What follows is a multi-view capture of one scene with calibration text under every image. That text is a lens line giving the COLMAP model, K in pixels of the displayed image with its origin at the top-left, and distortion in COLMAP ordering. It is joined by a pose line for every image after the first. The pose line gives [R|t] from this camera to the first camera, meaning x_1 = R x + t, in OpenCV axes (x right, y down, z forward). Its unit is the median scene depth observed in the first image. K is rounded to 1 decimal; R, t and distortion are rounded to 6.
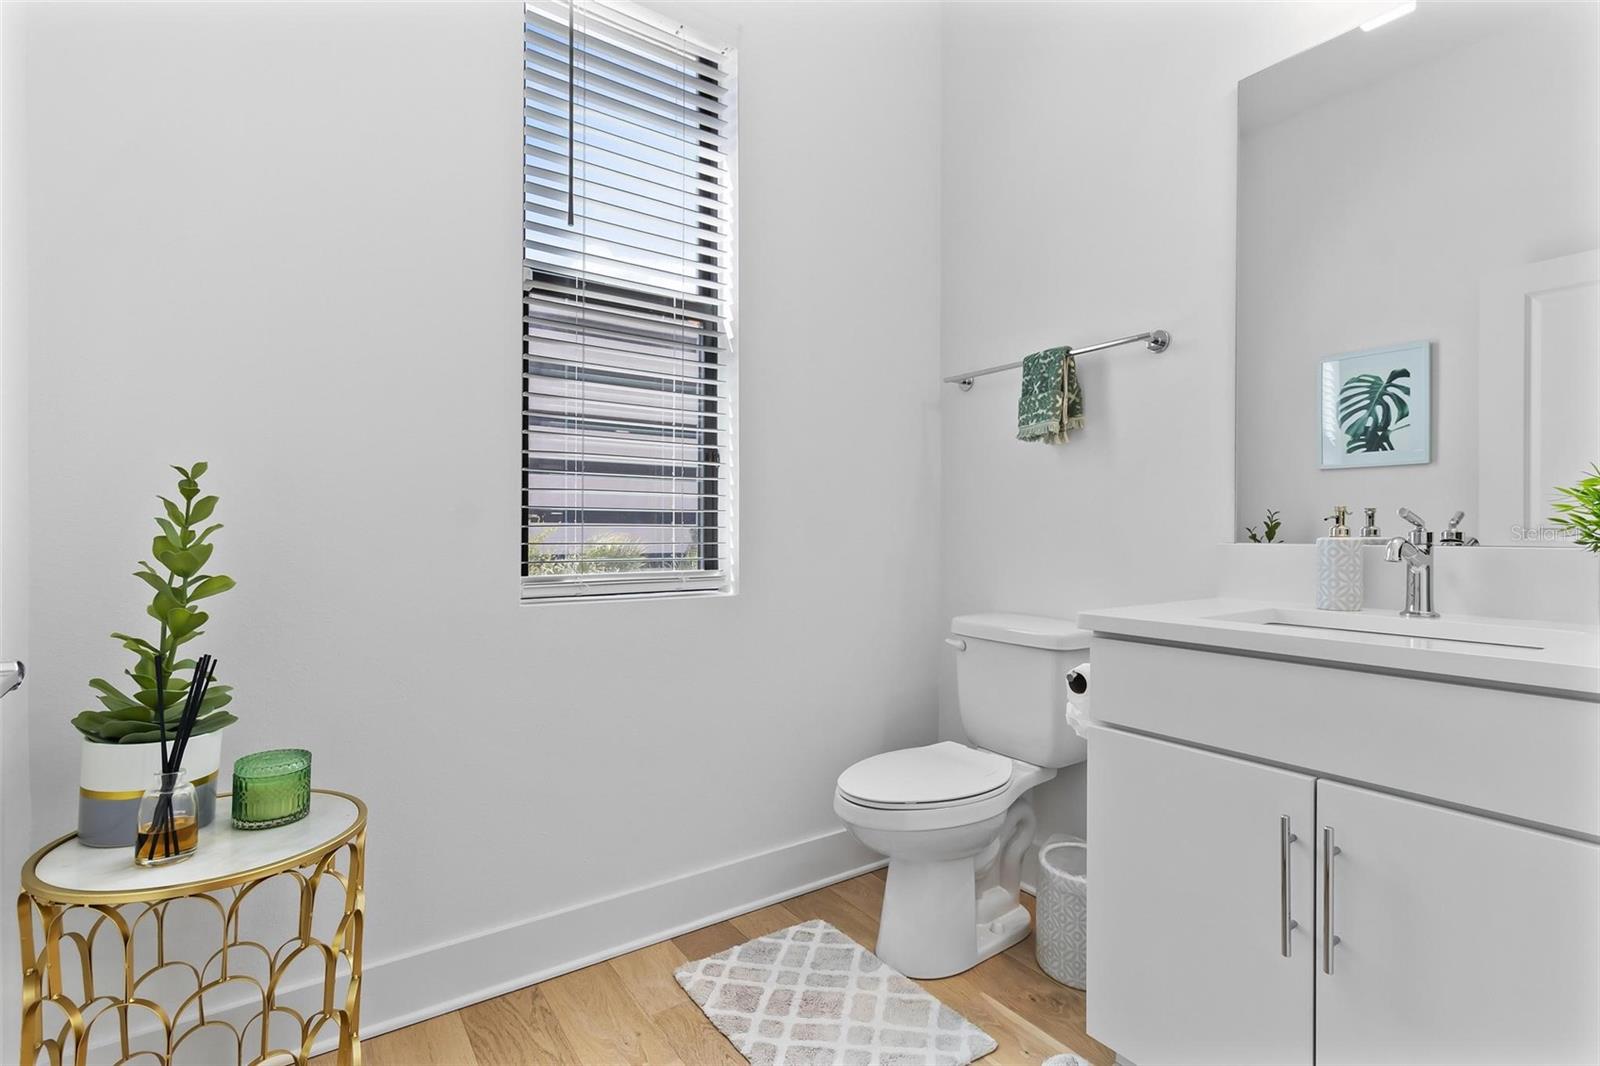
lens RADIAL K [[758.2, 0, 794.9], [0, 758.2, 530.5], [0, 0, 1]] dist [-0.001723, -0.000017]
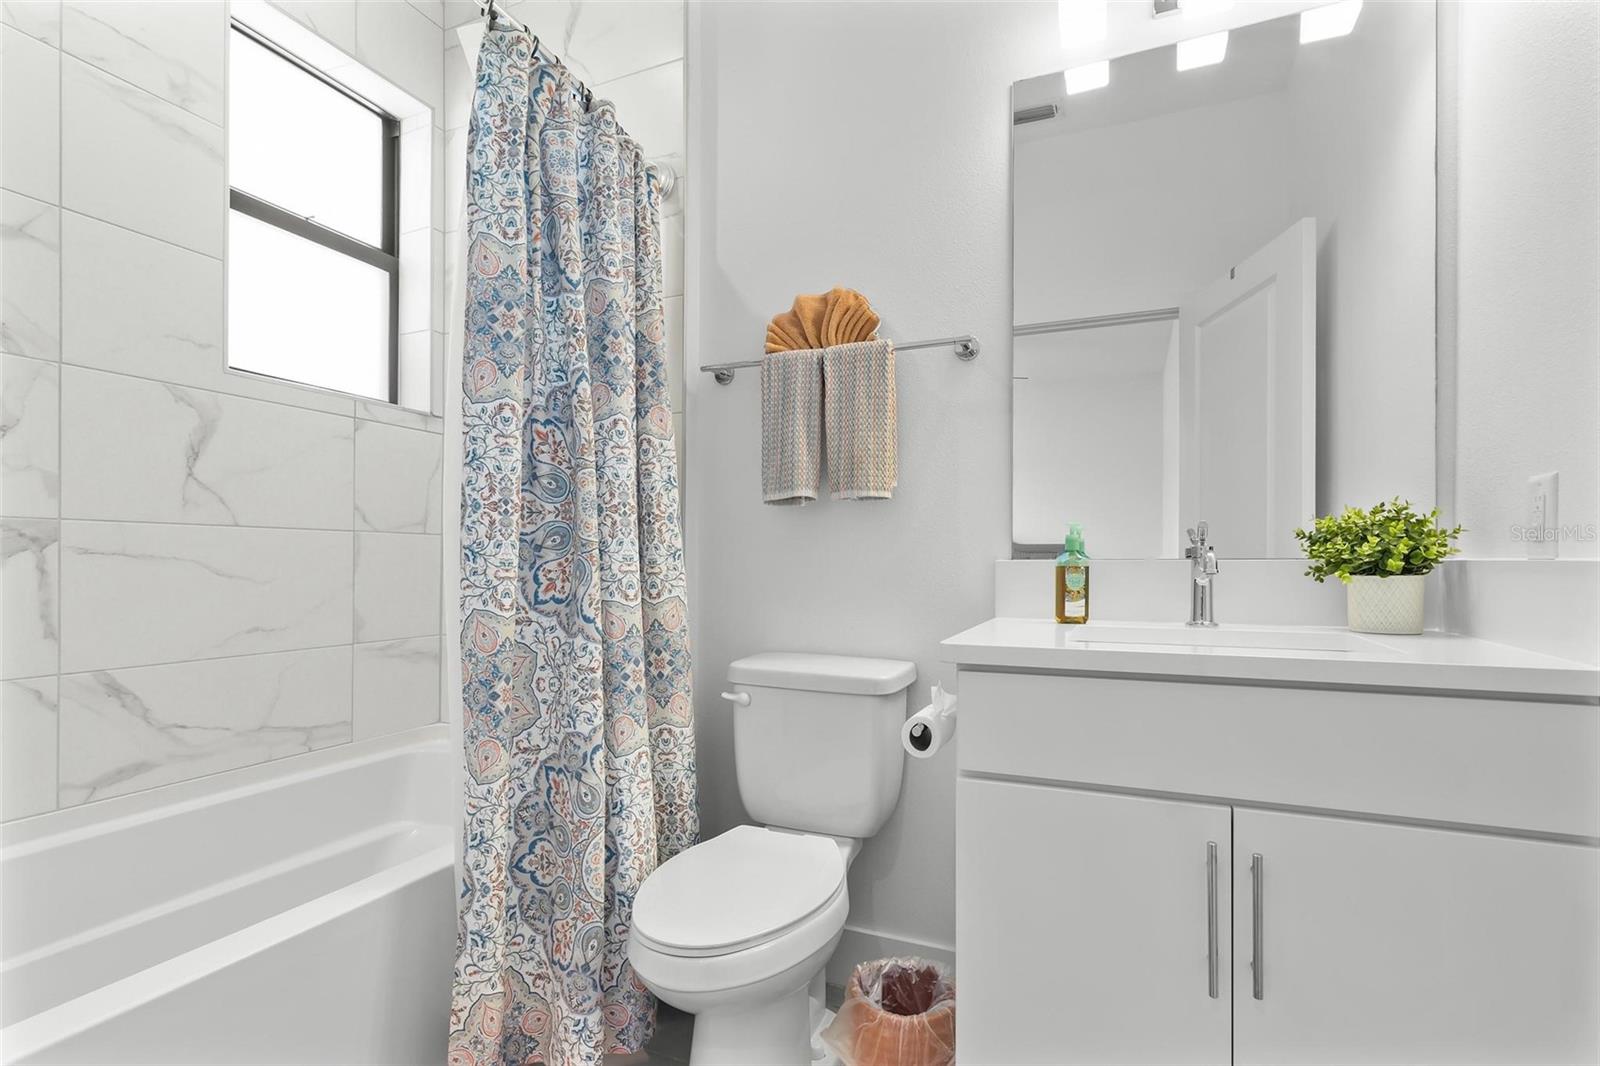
lens RADIAL K [[758.2, 0, 794.9], [0, 758.2, 530.5], [0, 0, 1]] dist [-0.001723, -0.000017]
pose [[0.835237, 0.005042, 0.549867, -0.246516], [0.016572, 0.999273, -0.034335, 0.003379], [-0.549641, 0.037790, 0.834546, 0.417099]]
